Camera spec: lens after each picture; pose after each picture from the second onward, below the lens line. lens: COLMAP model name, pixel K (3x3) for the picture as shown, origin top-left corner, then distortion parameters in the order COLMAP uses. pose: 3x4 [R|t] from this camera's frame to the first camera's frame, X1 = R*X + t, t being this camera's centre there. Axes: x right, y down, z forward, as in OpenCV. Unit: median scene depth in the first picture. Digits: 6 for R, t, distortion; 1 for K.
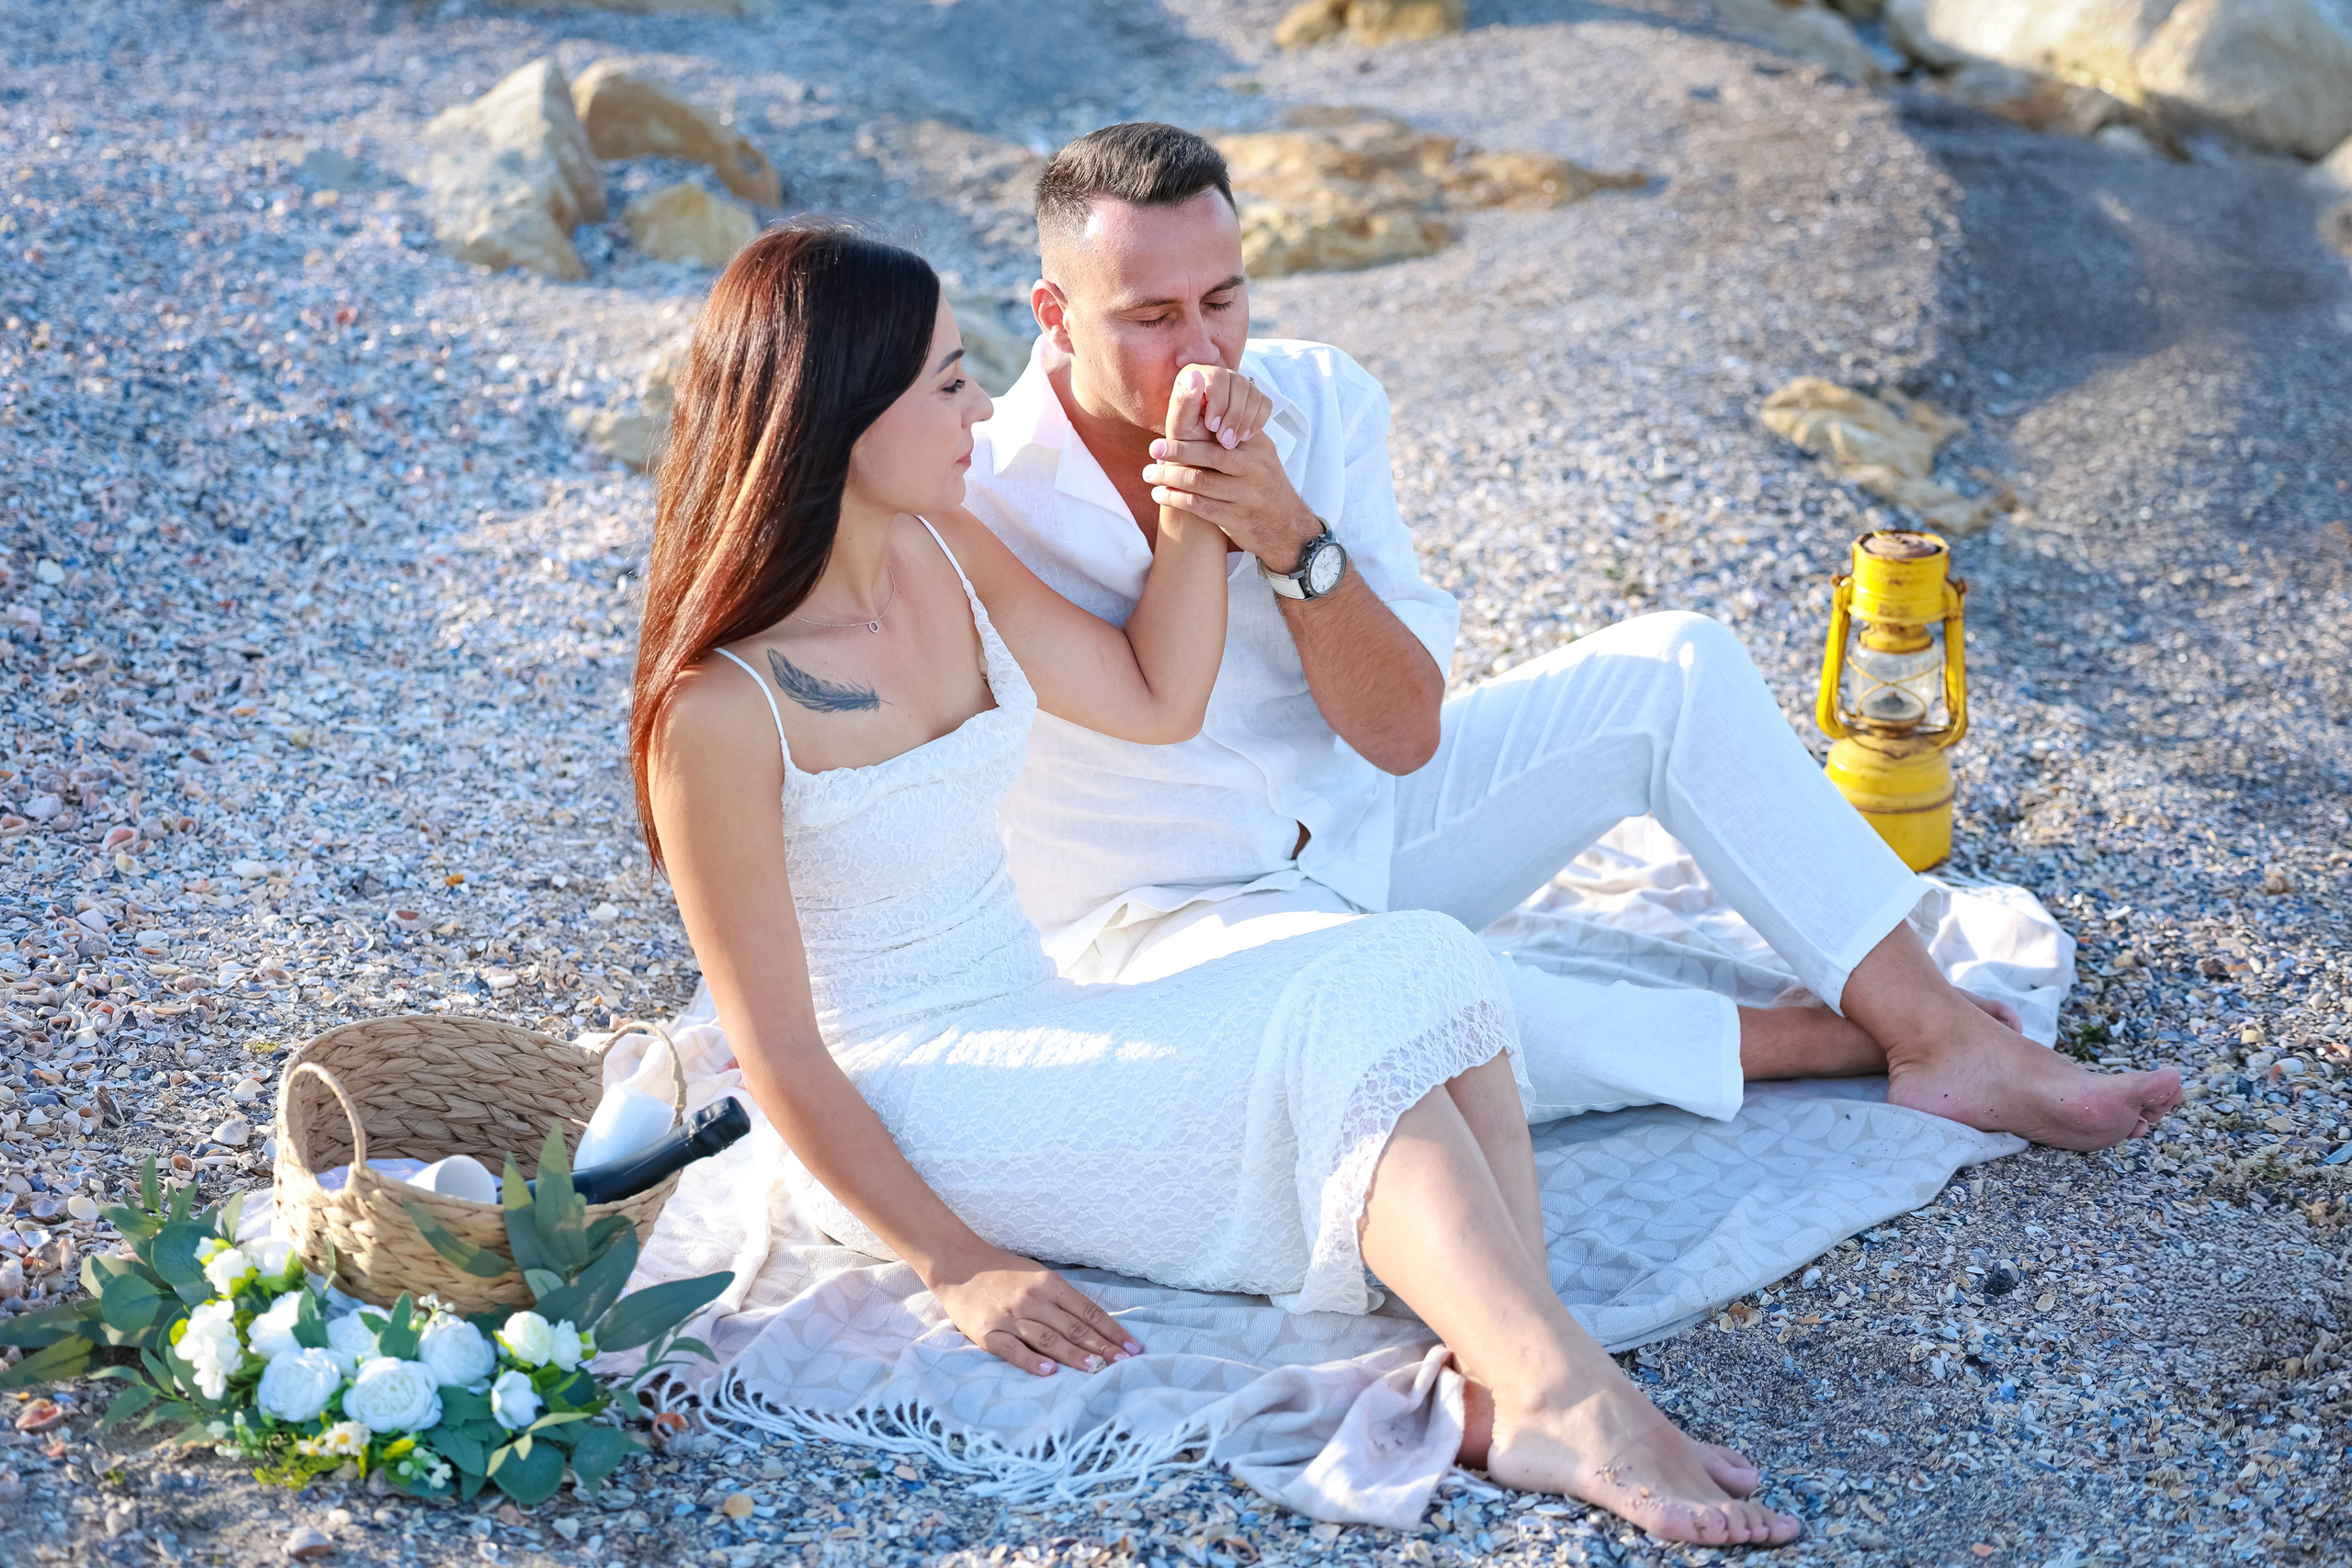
lens RADIAL K [[4607.3, 0, 1176.0], [0, 4607.3, 784.0], [0, 0, 1]] dist [0.032919, -0.443917]
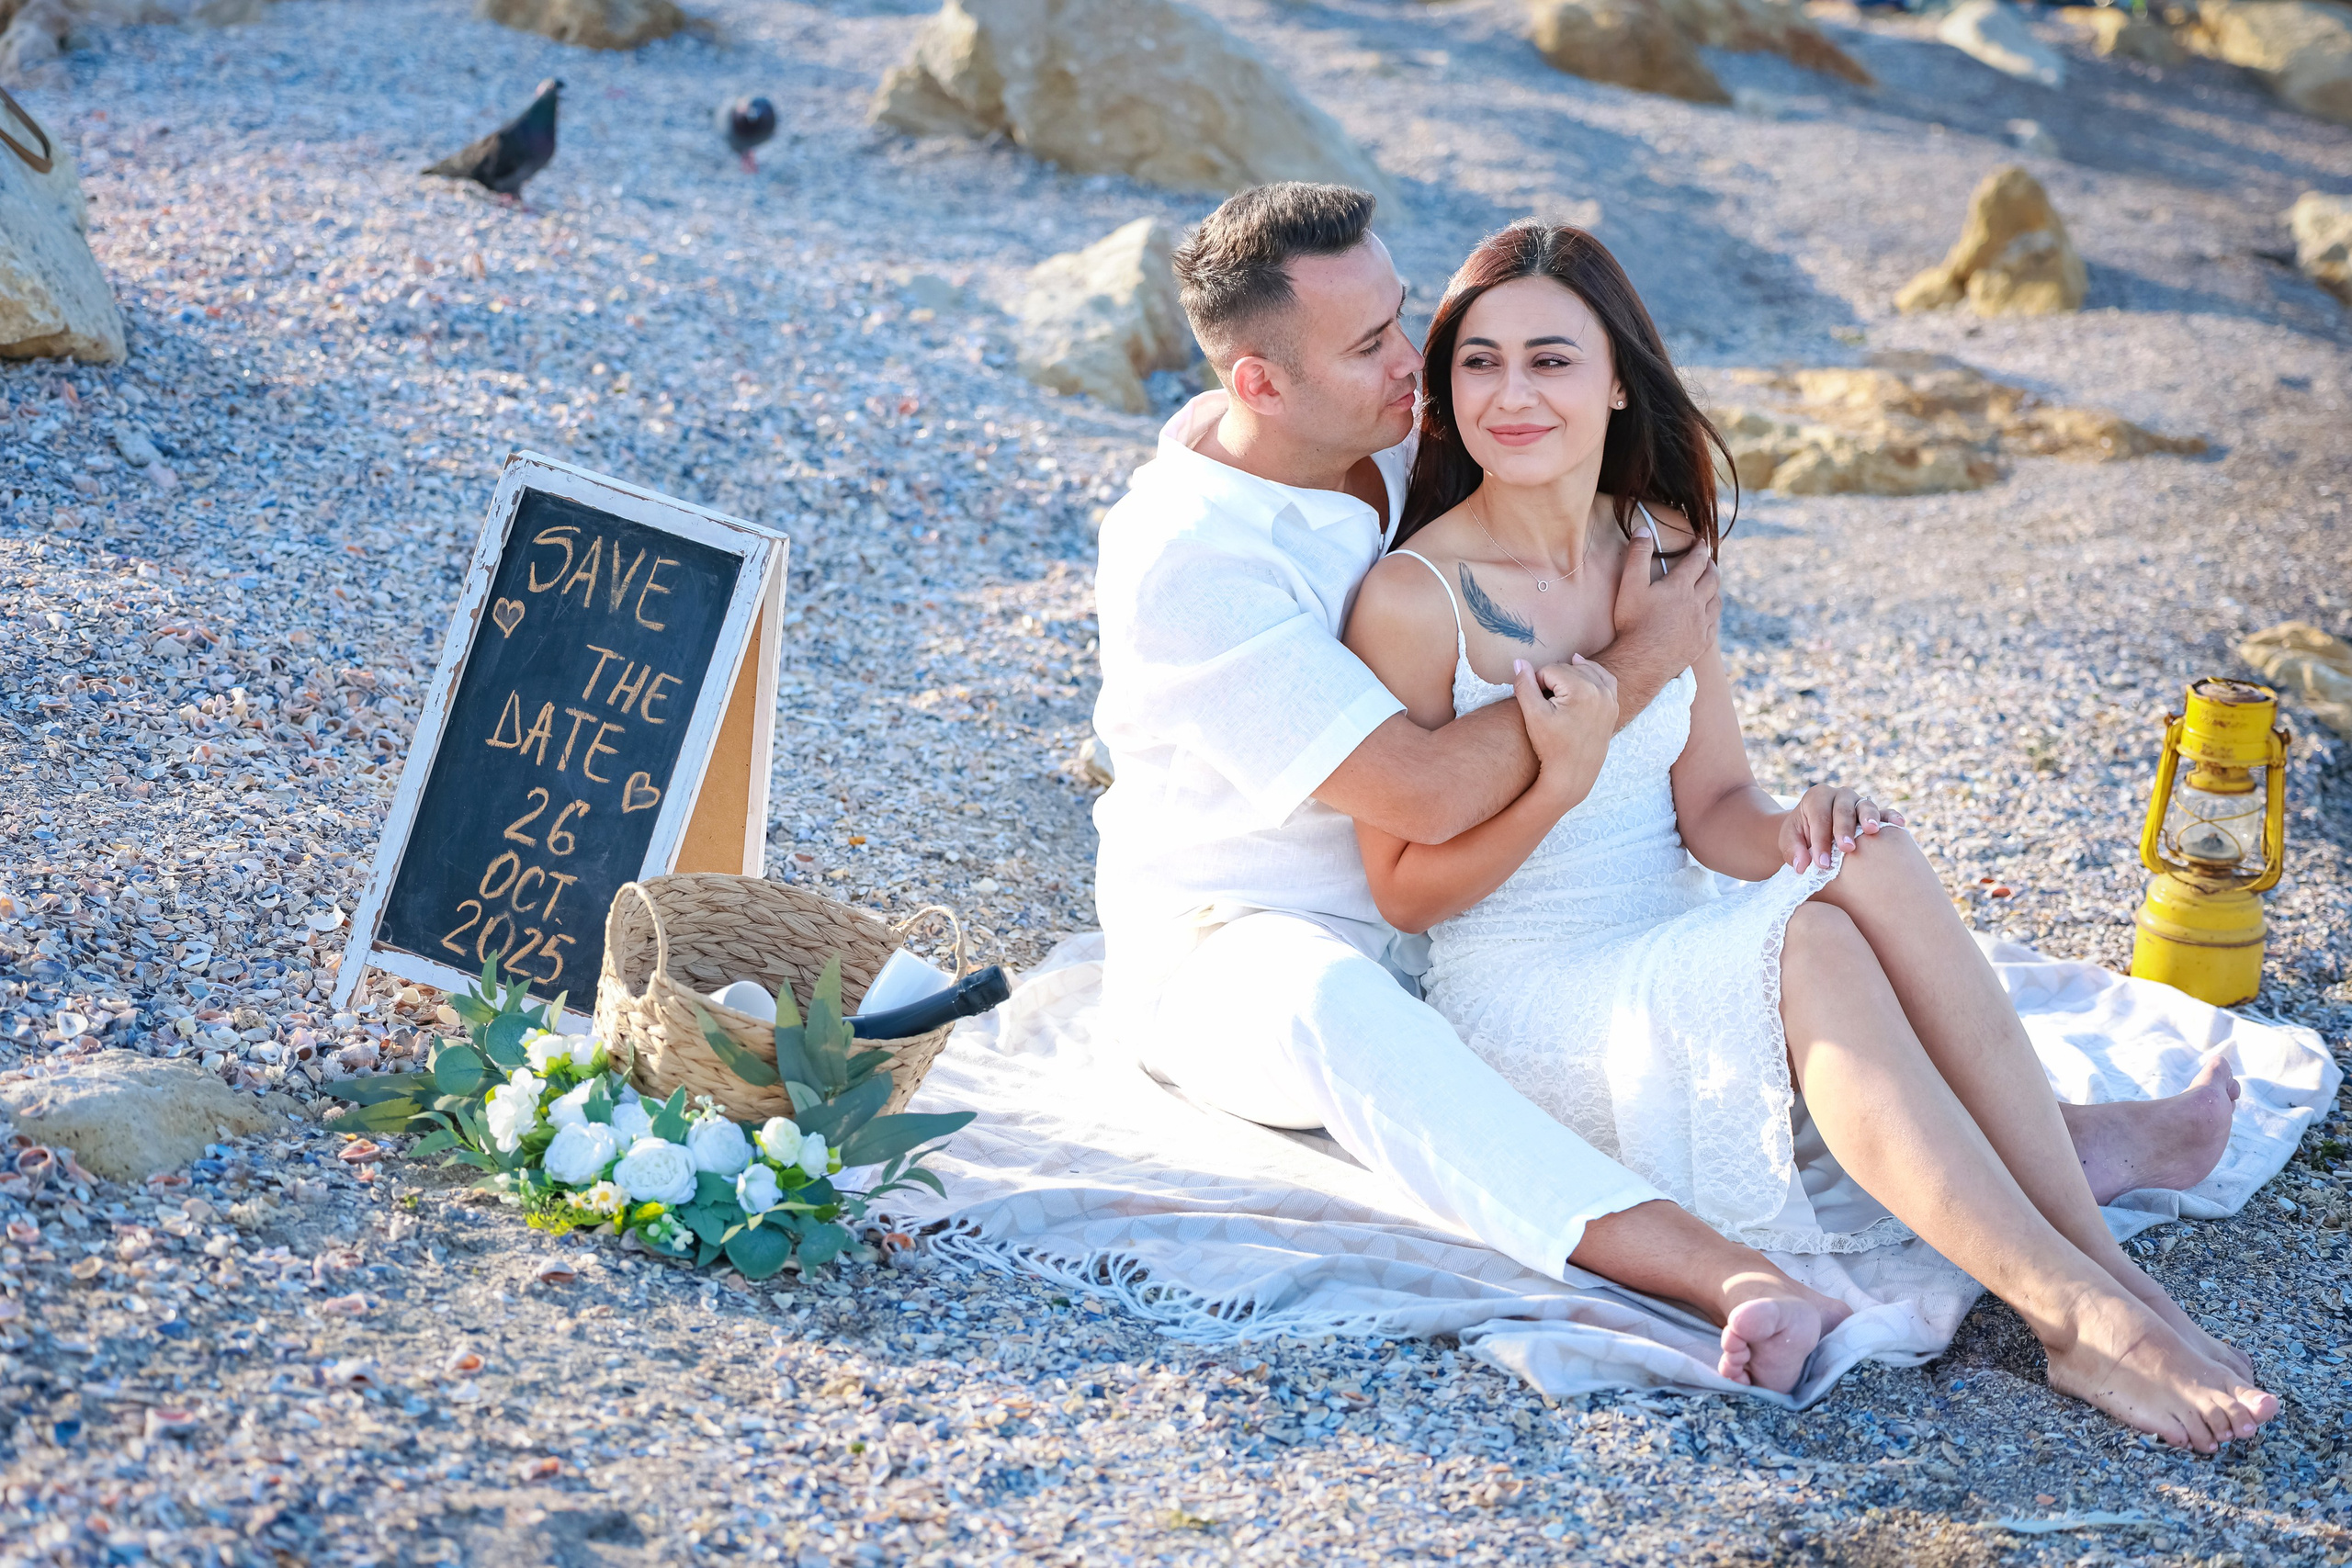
lens RADIAL K [[4838.1, 0, 1180.8], [0, 4838.1, 742.9], [0, 0, 1]] dist [0.039998, -0.497977]
pose [[0.979389, 0.115737, -0.165539, 0.100330], [-0.130614, 0.988039, -0.081968, 0.077029], [0.154072, 0.101900, 0.982791, -0.115969]]
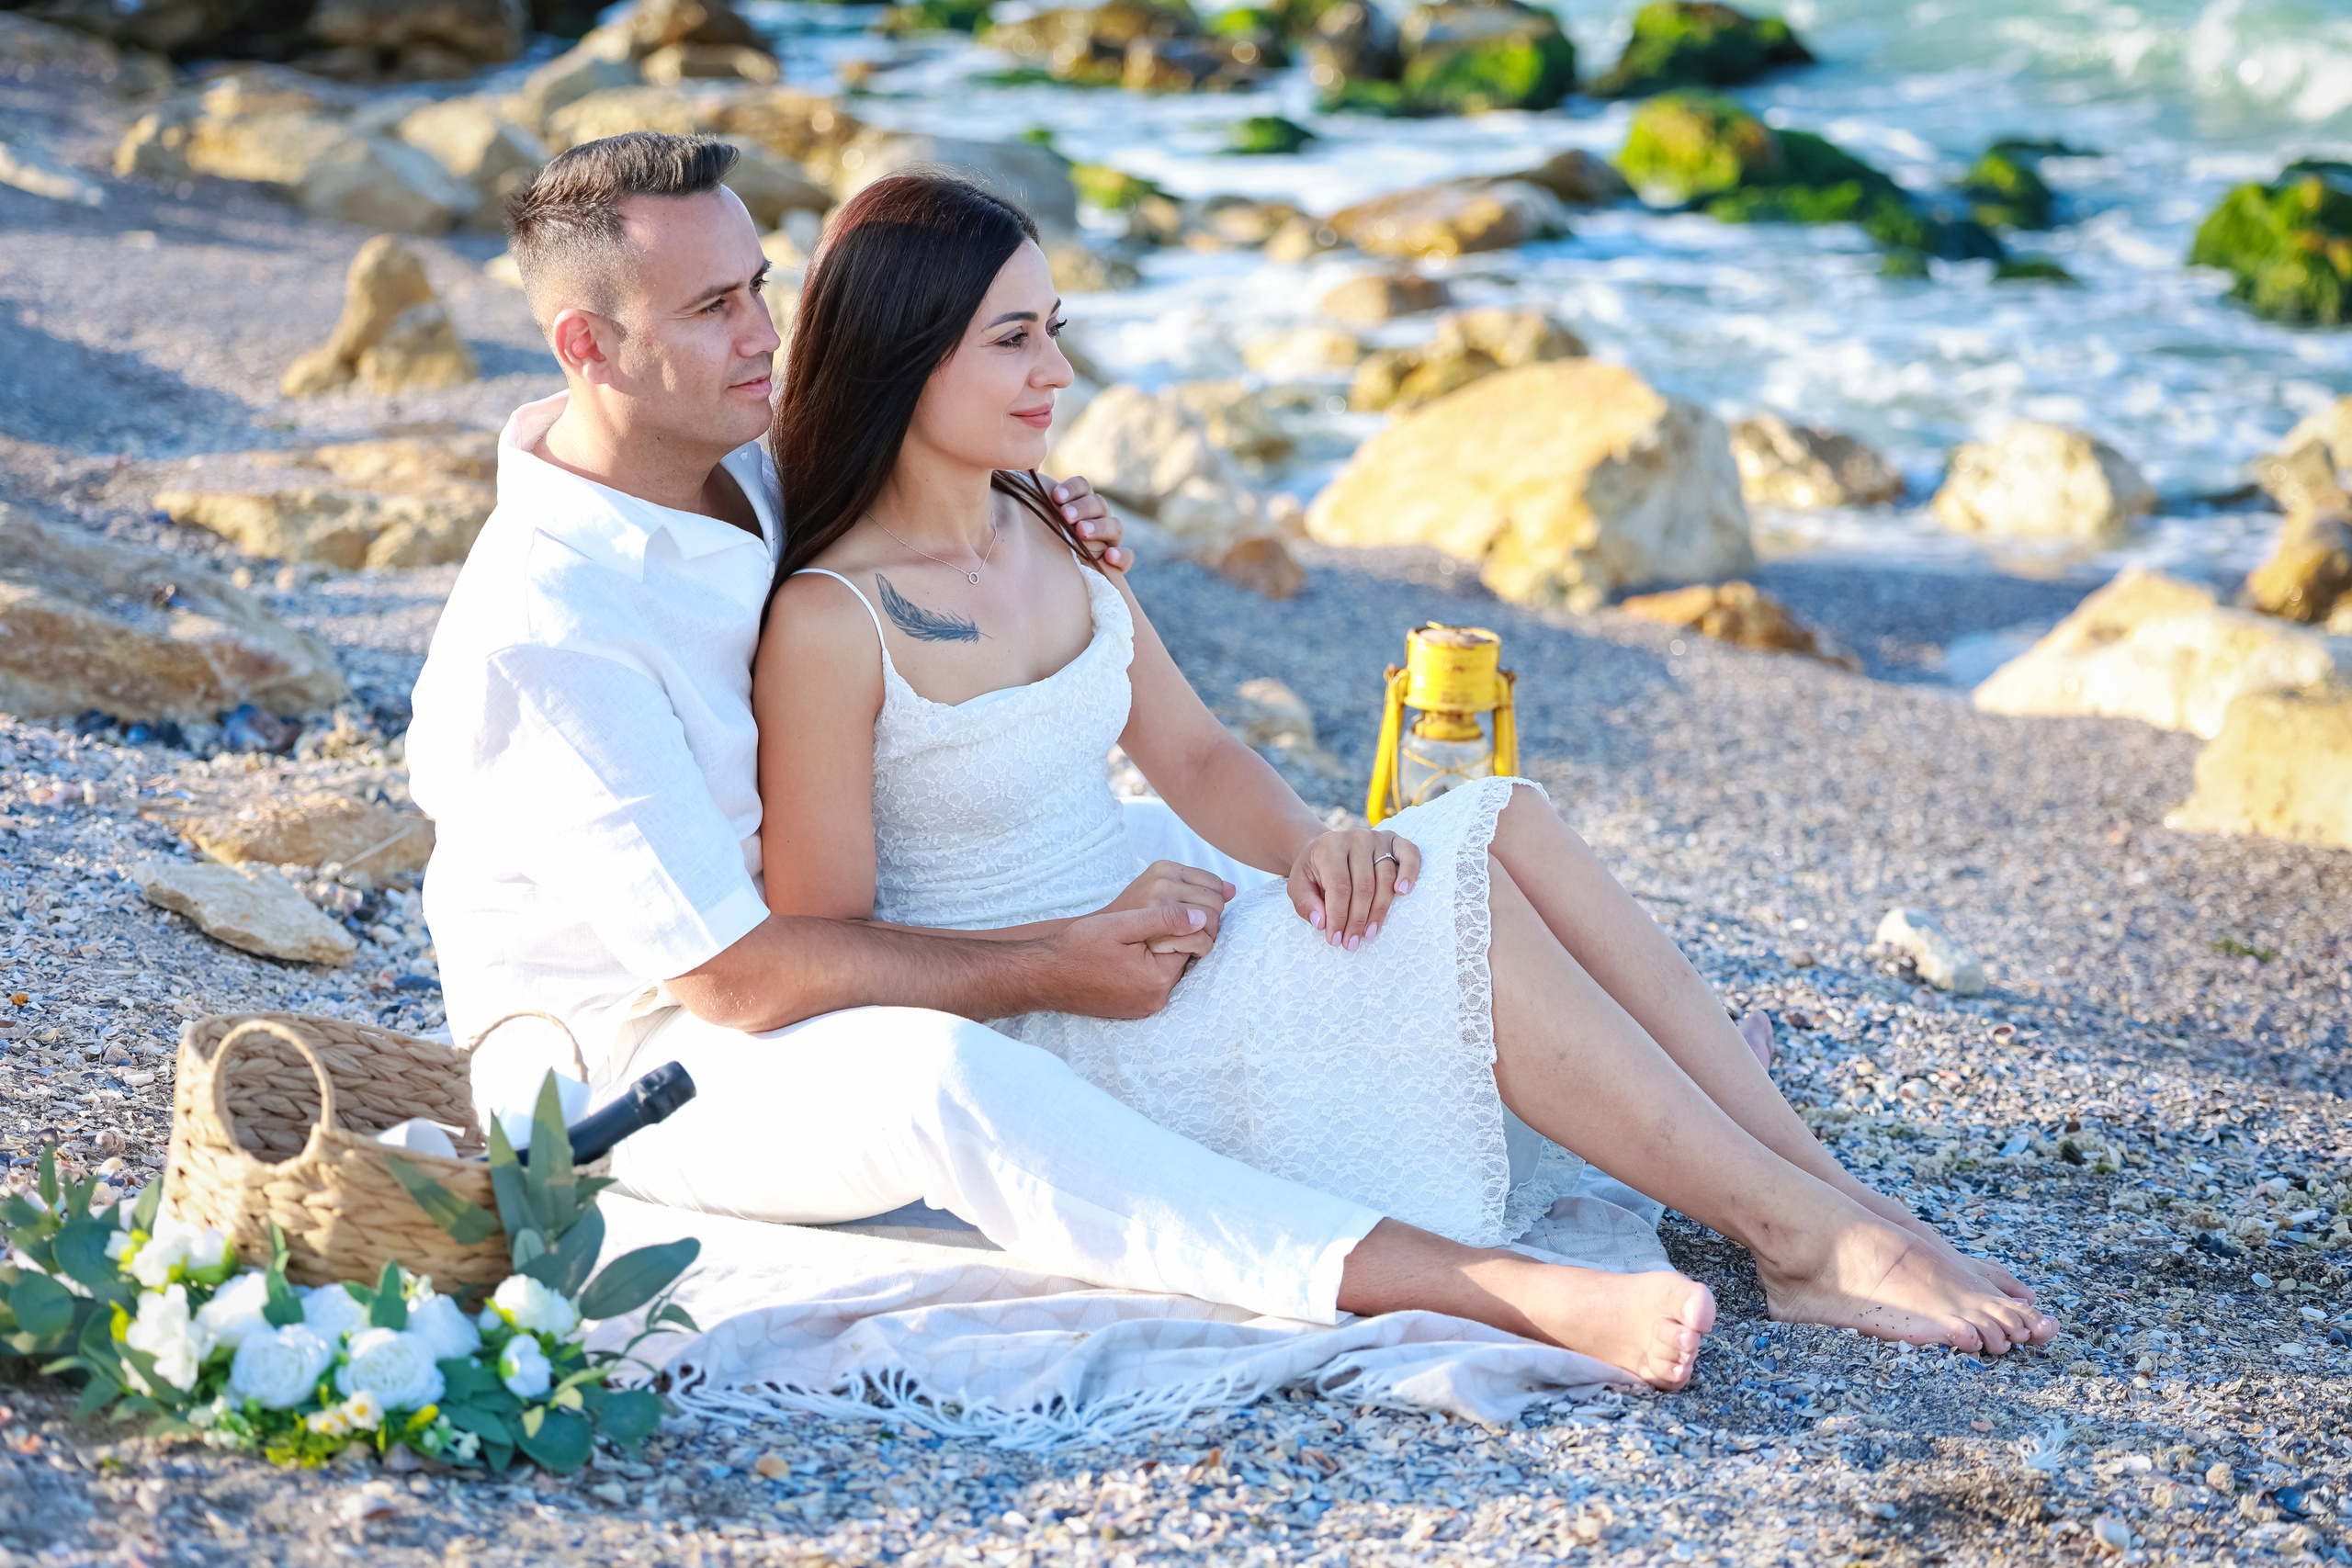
lens RADIAL K [[4634.3, 0, 1190.9], [0, 4634.3, 734.8], [0, 0, 1]] dist [0.016923, -0.267199]
pose [[0.942328, -0.009979, 0.334543, -0.229031], [0.058534, 0.989064, -0.135376, 0.099876], [-0.329533, 0.147151, 0.932606, 0.057454]]
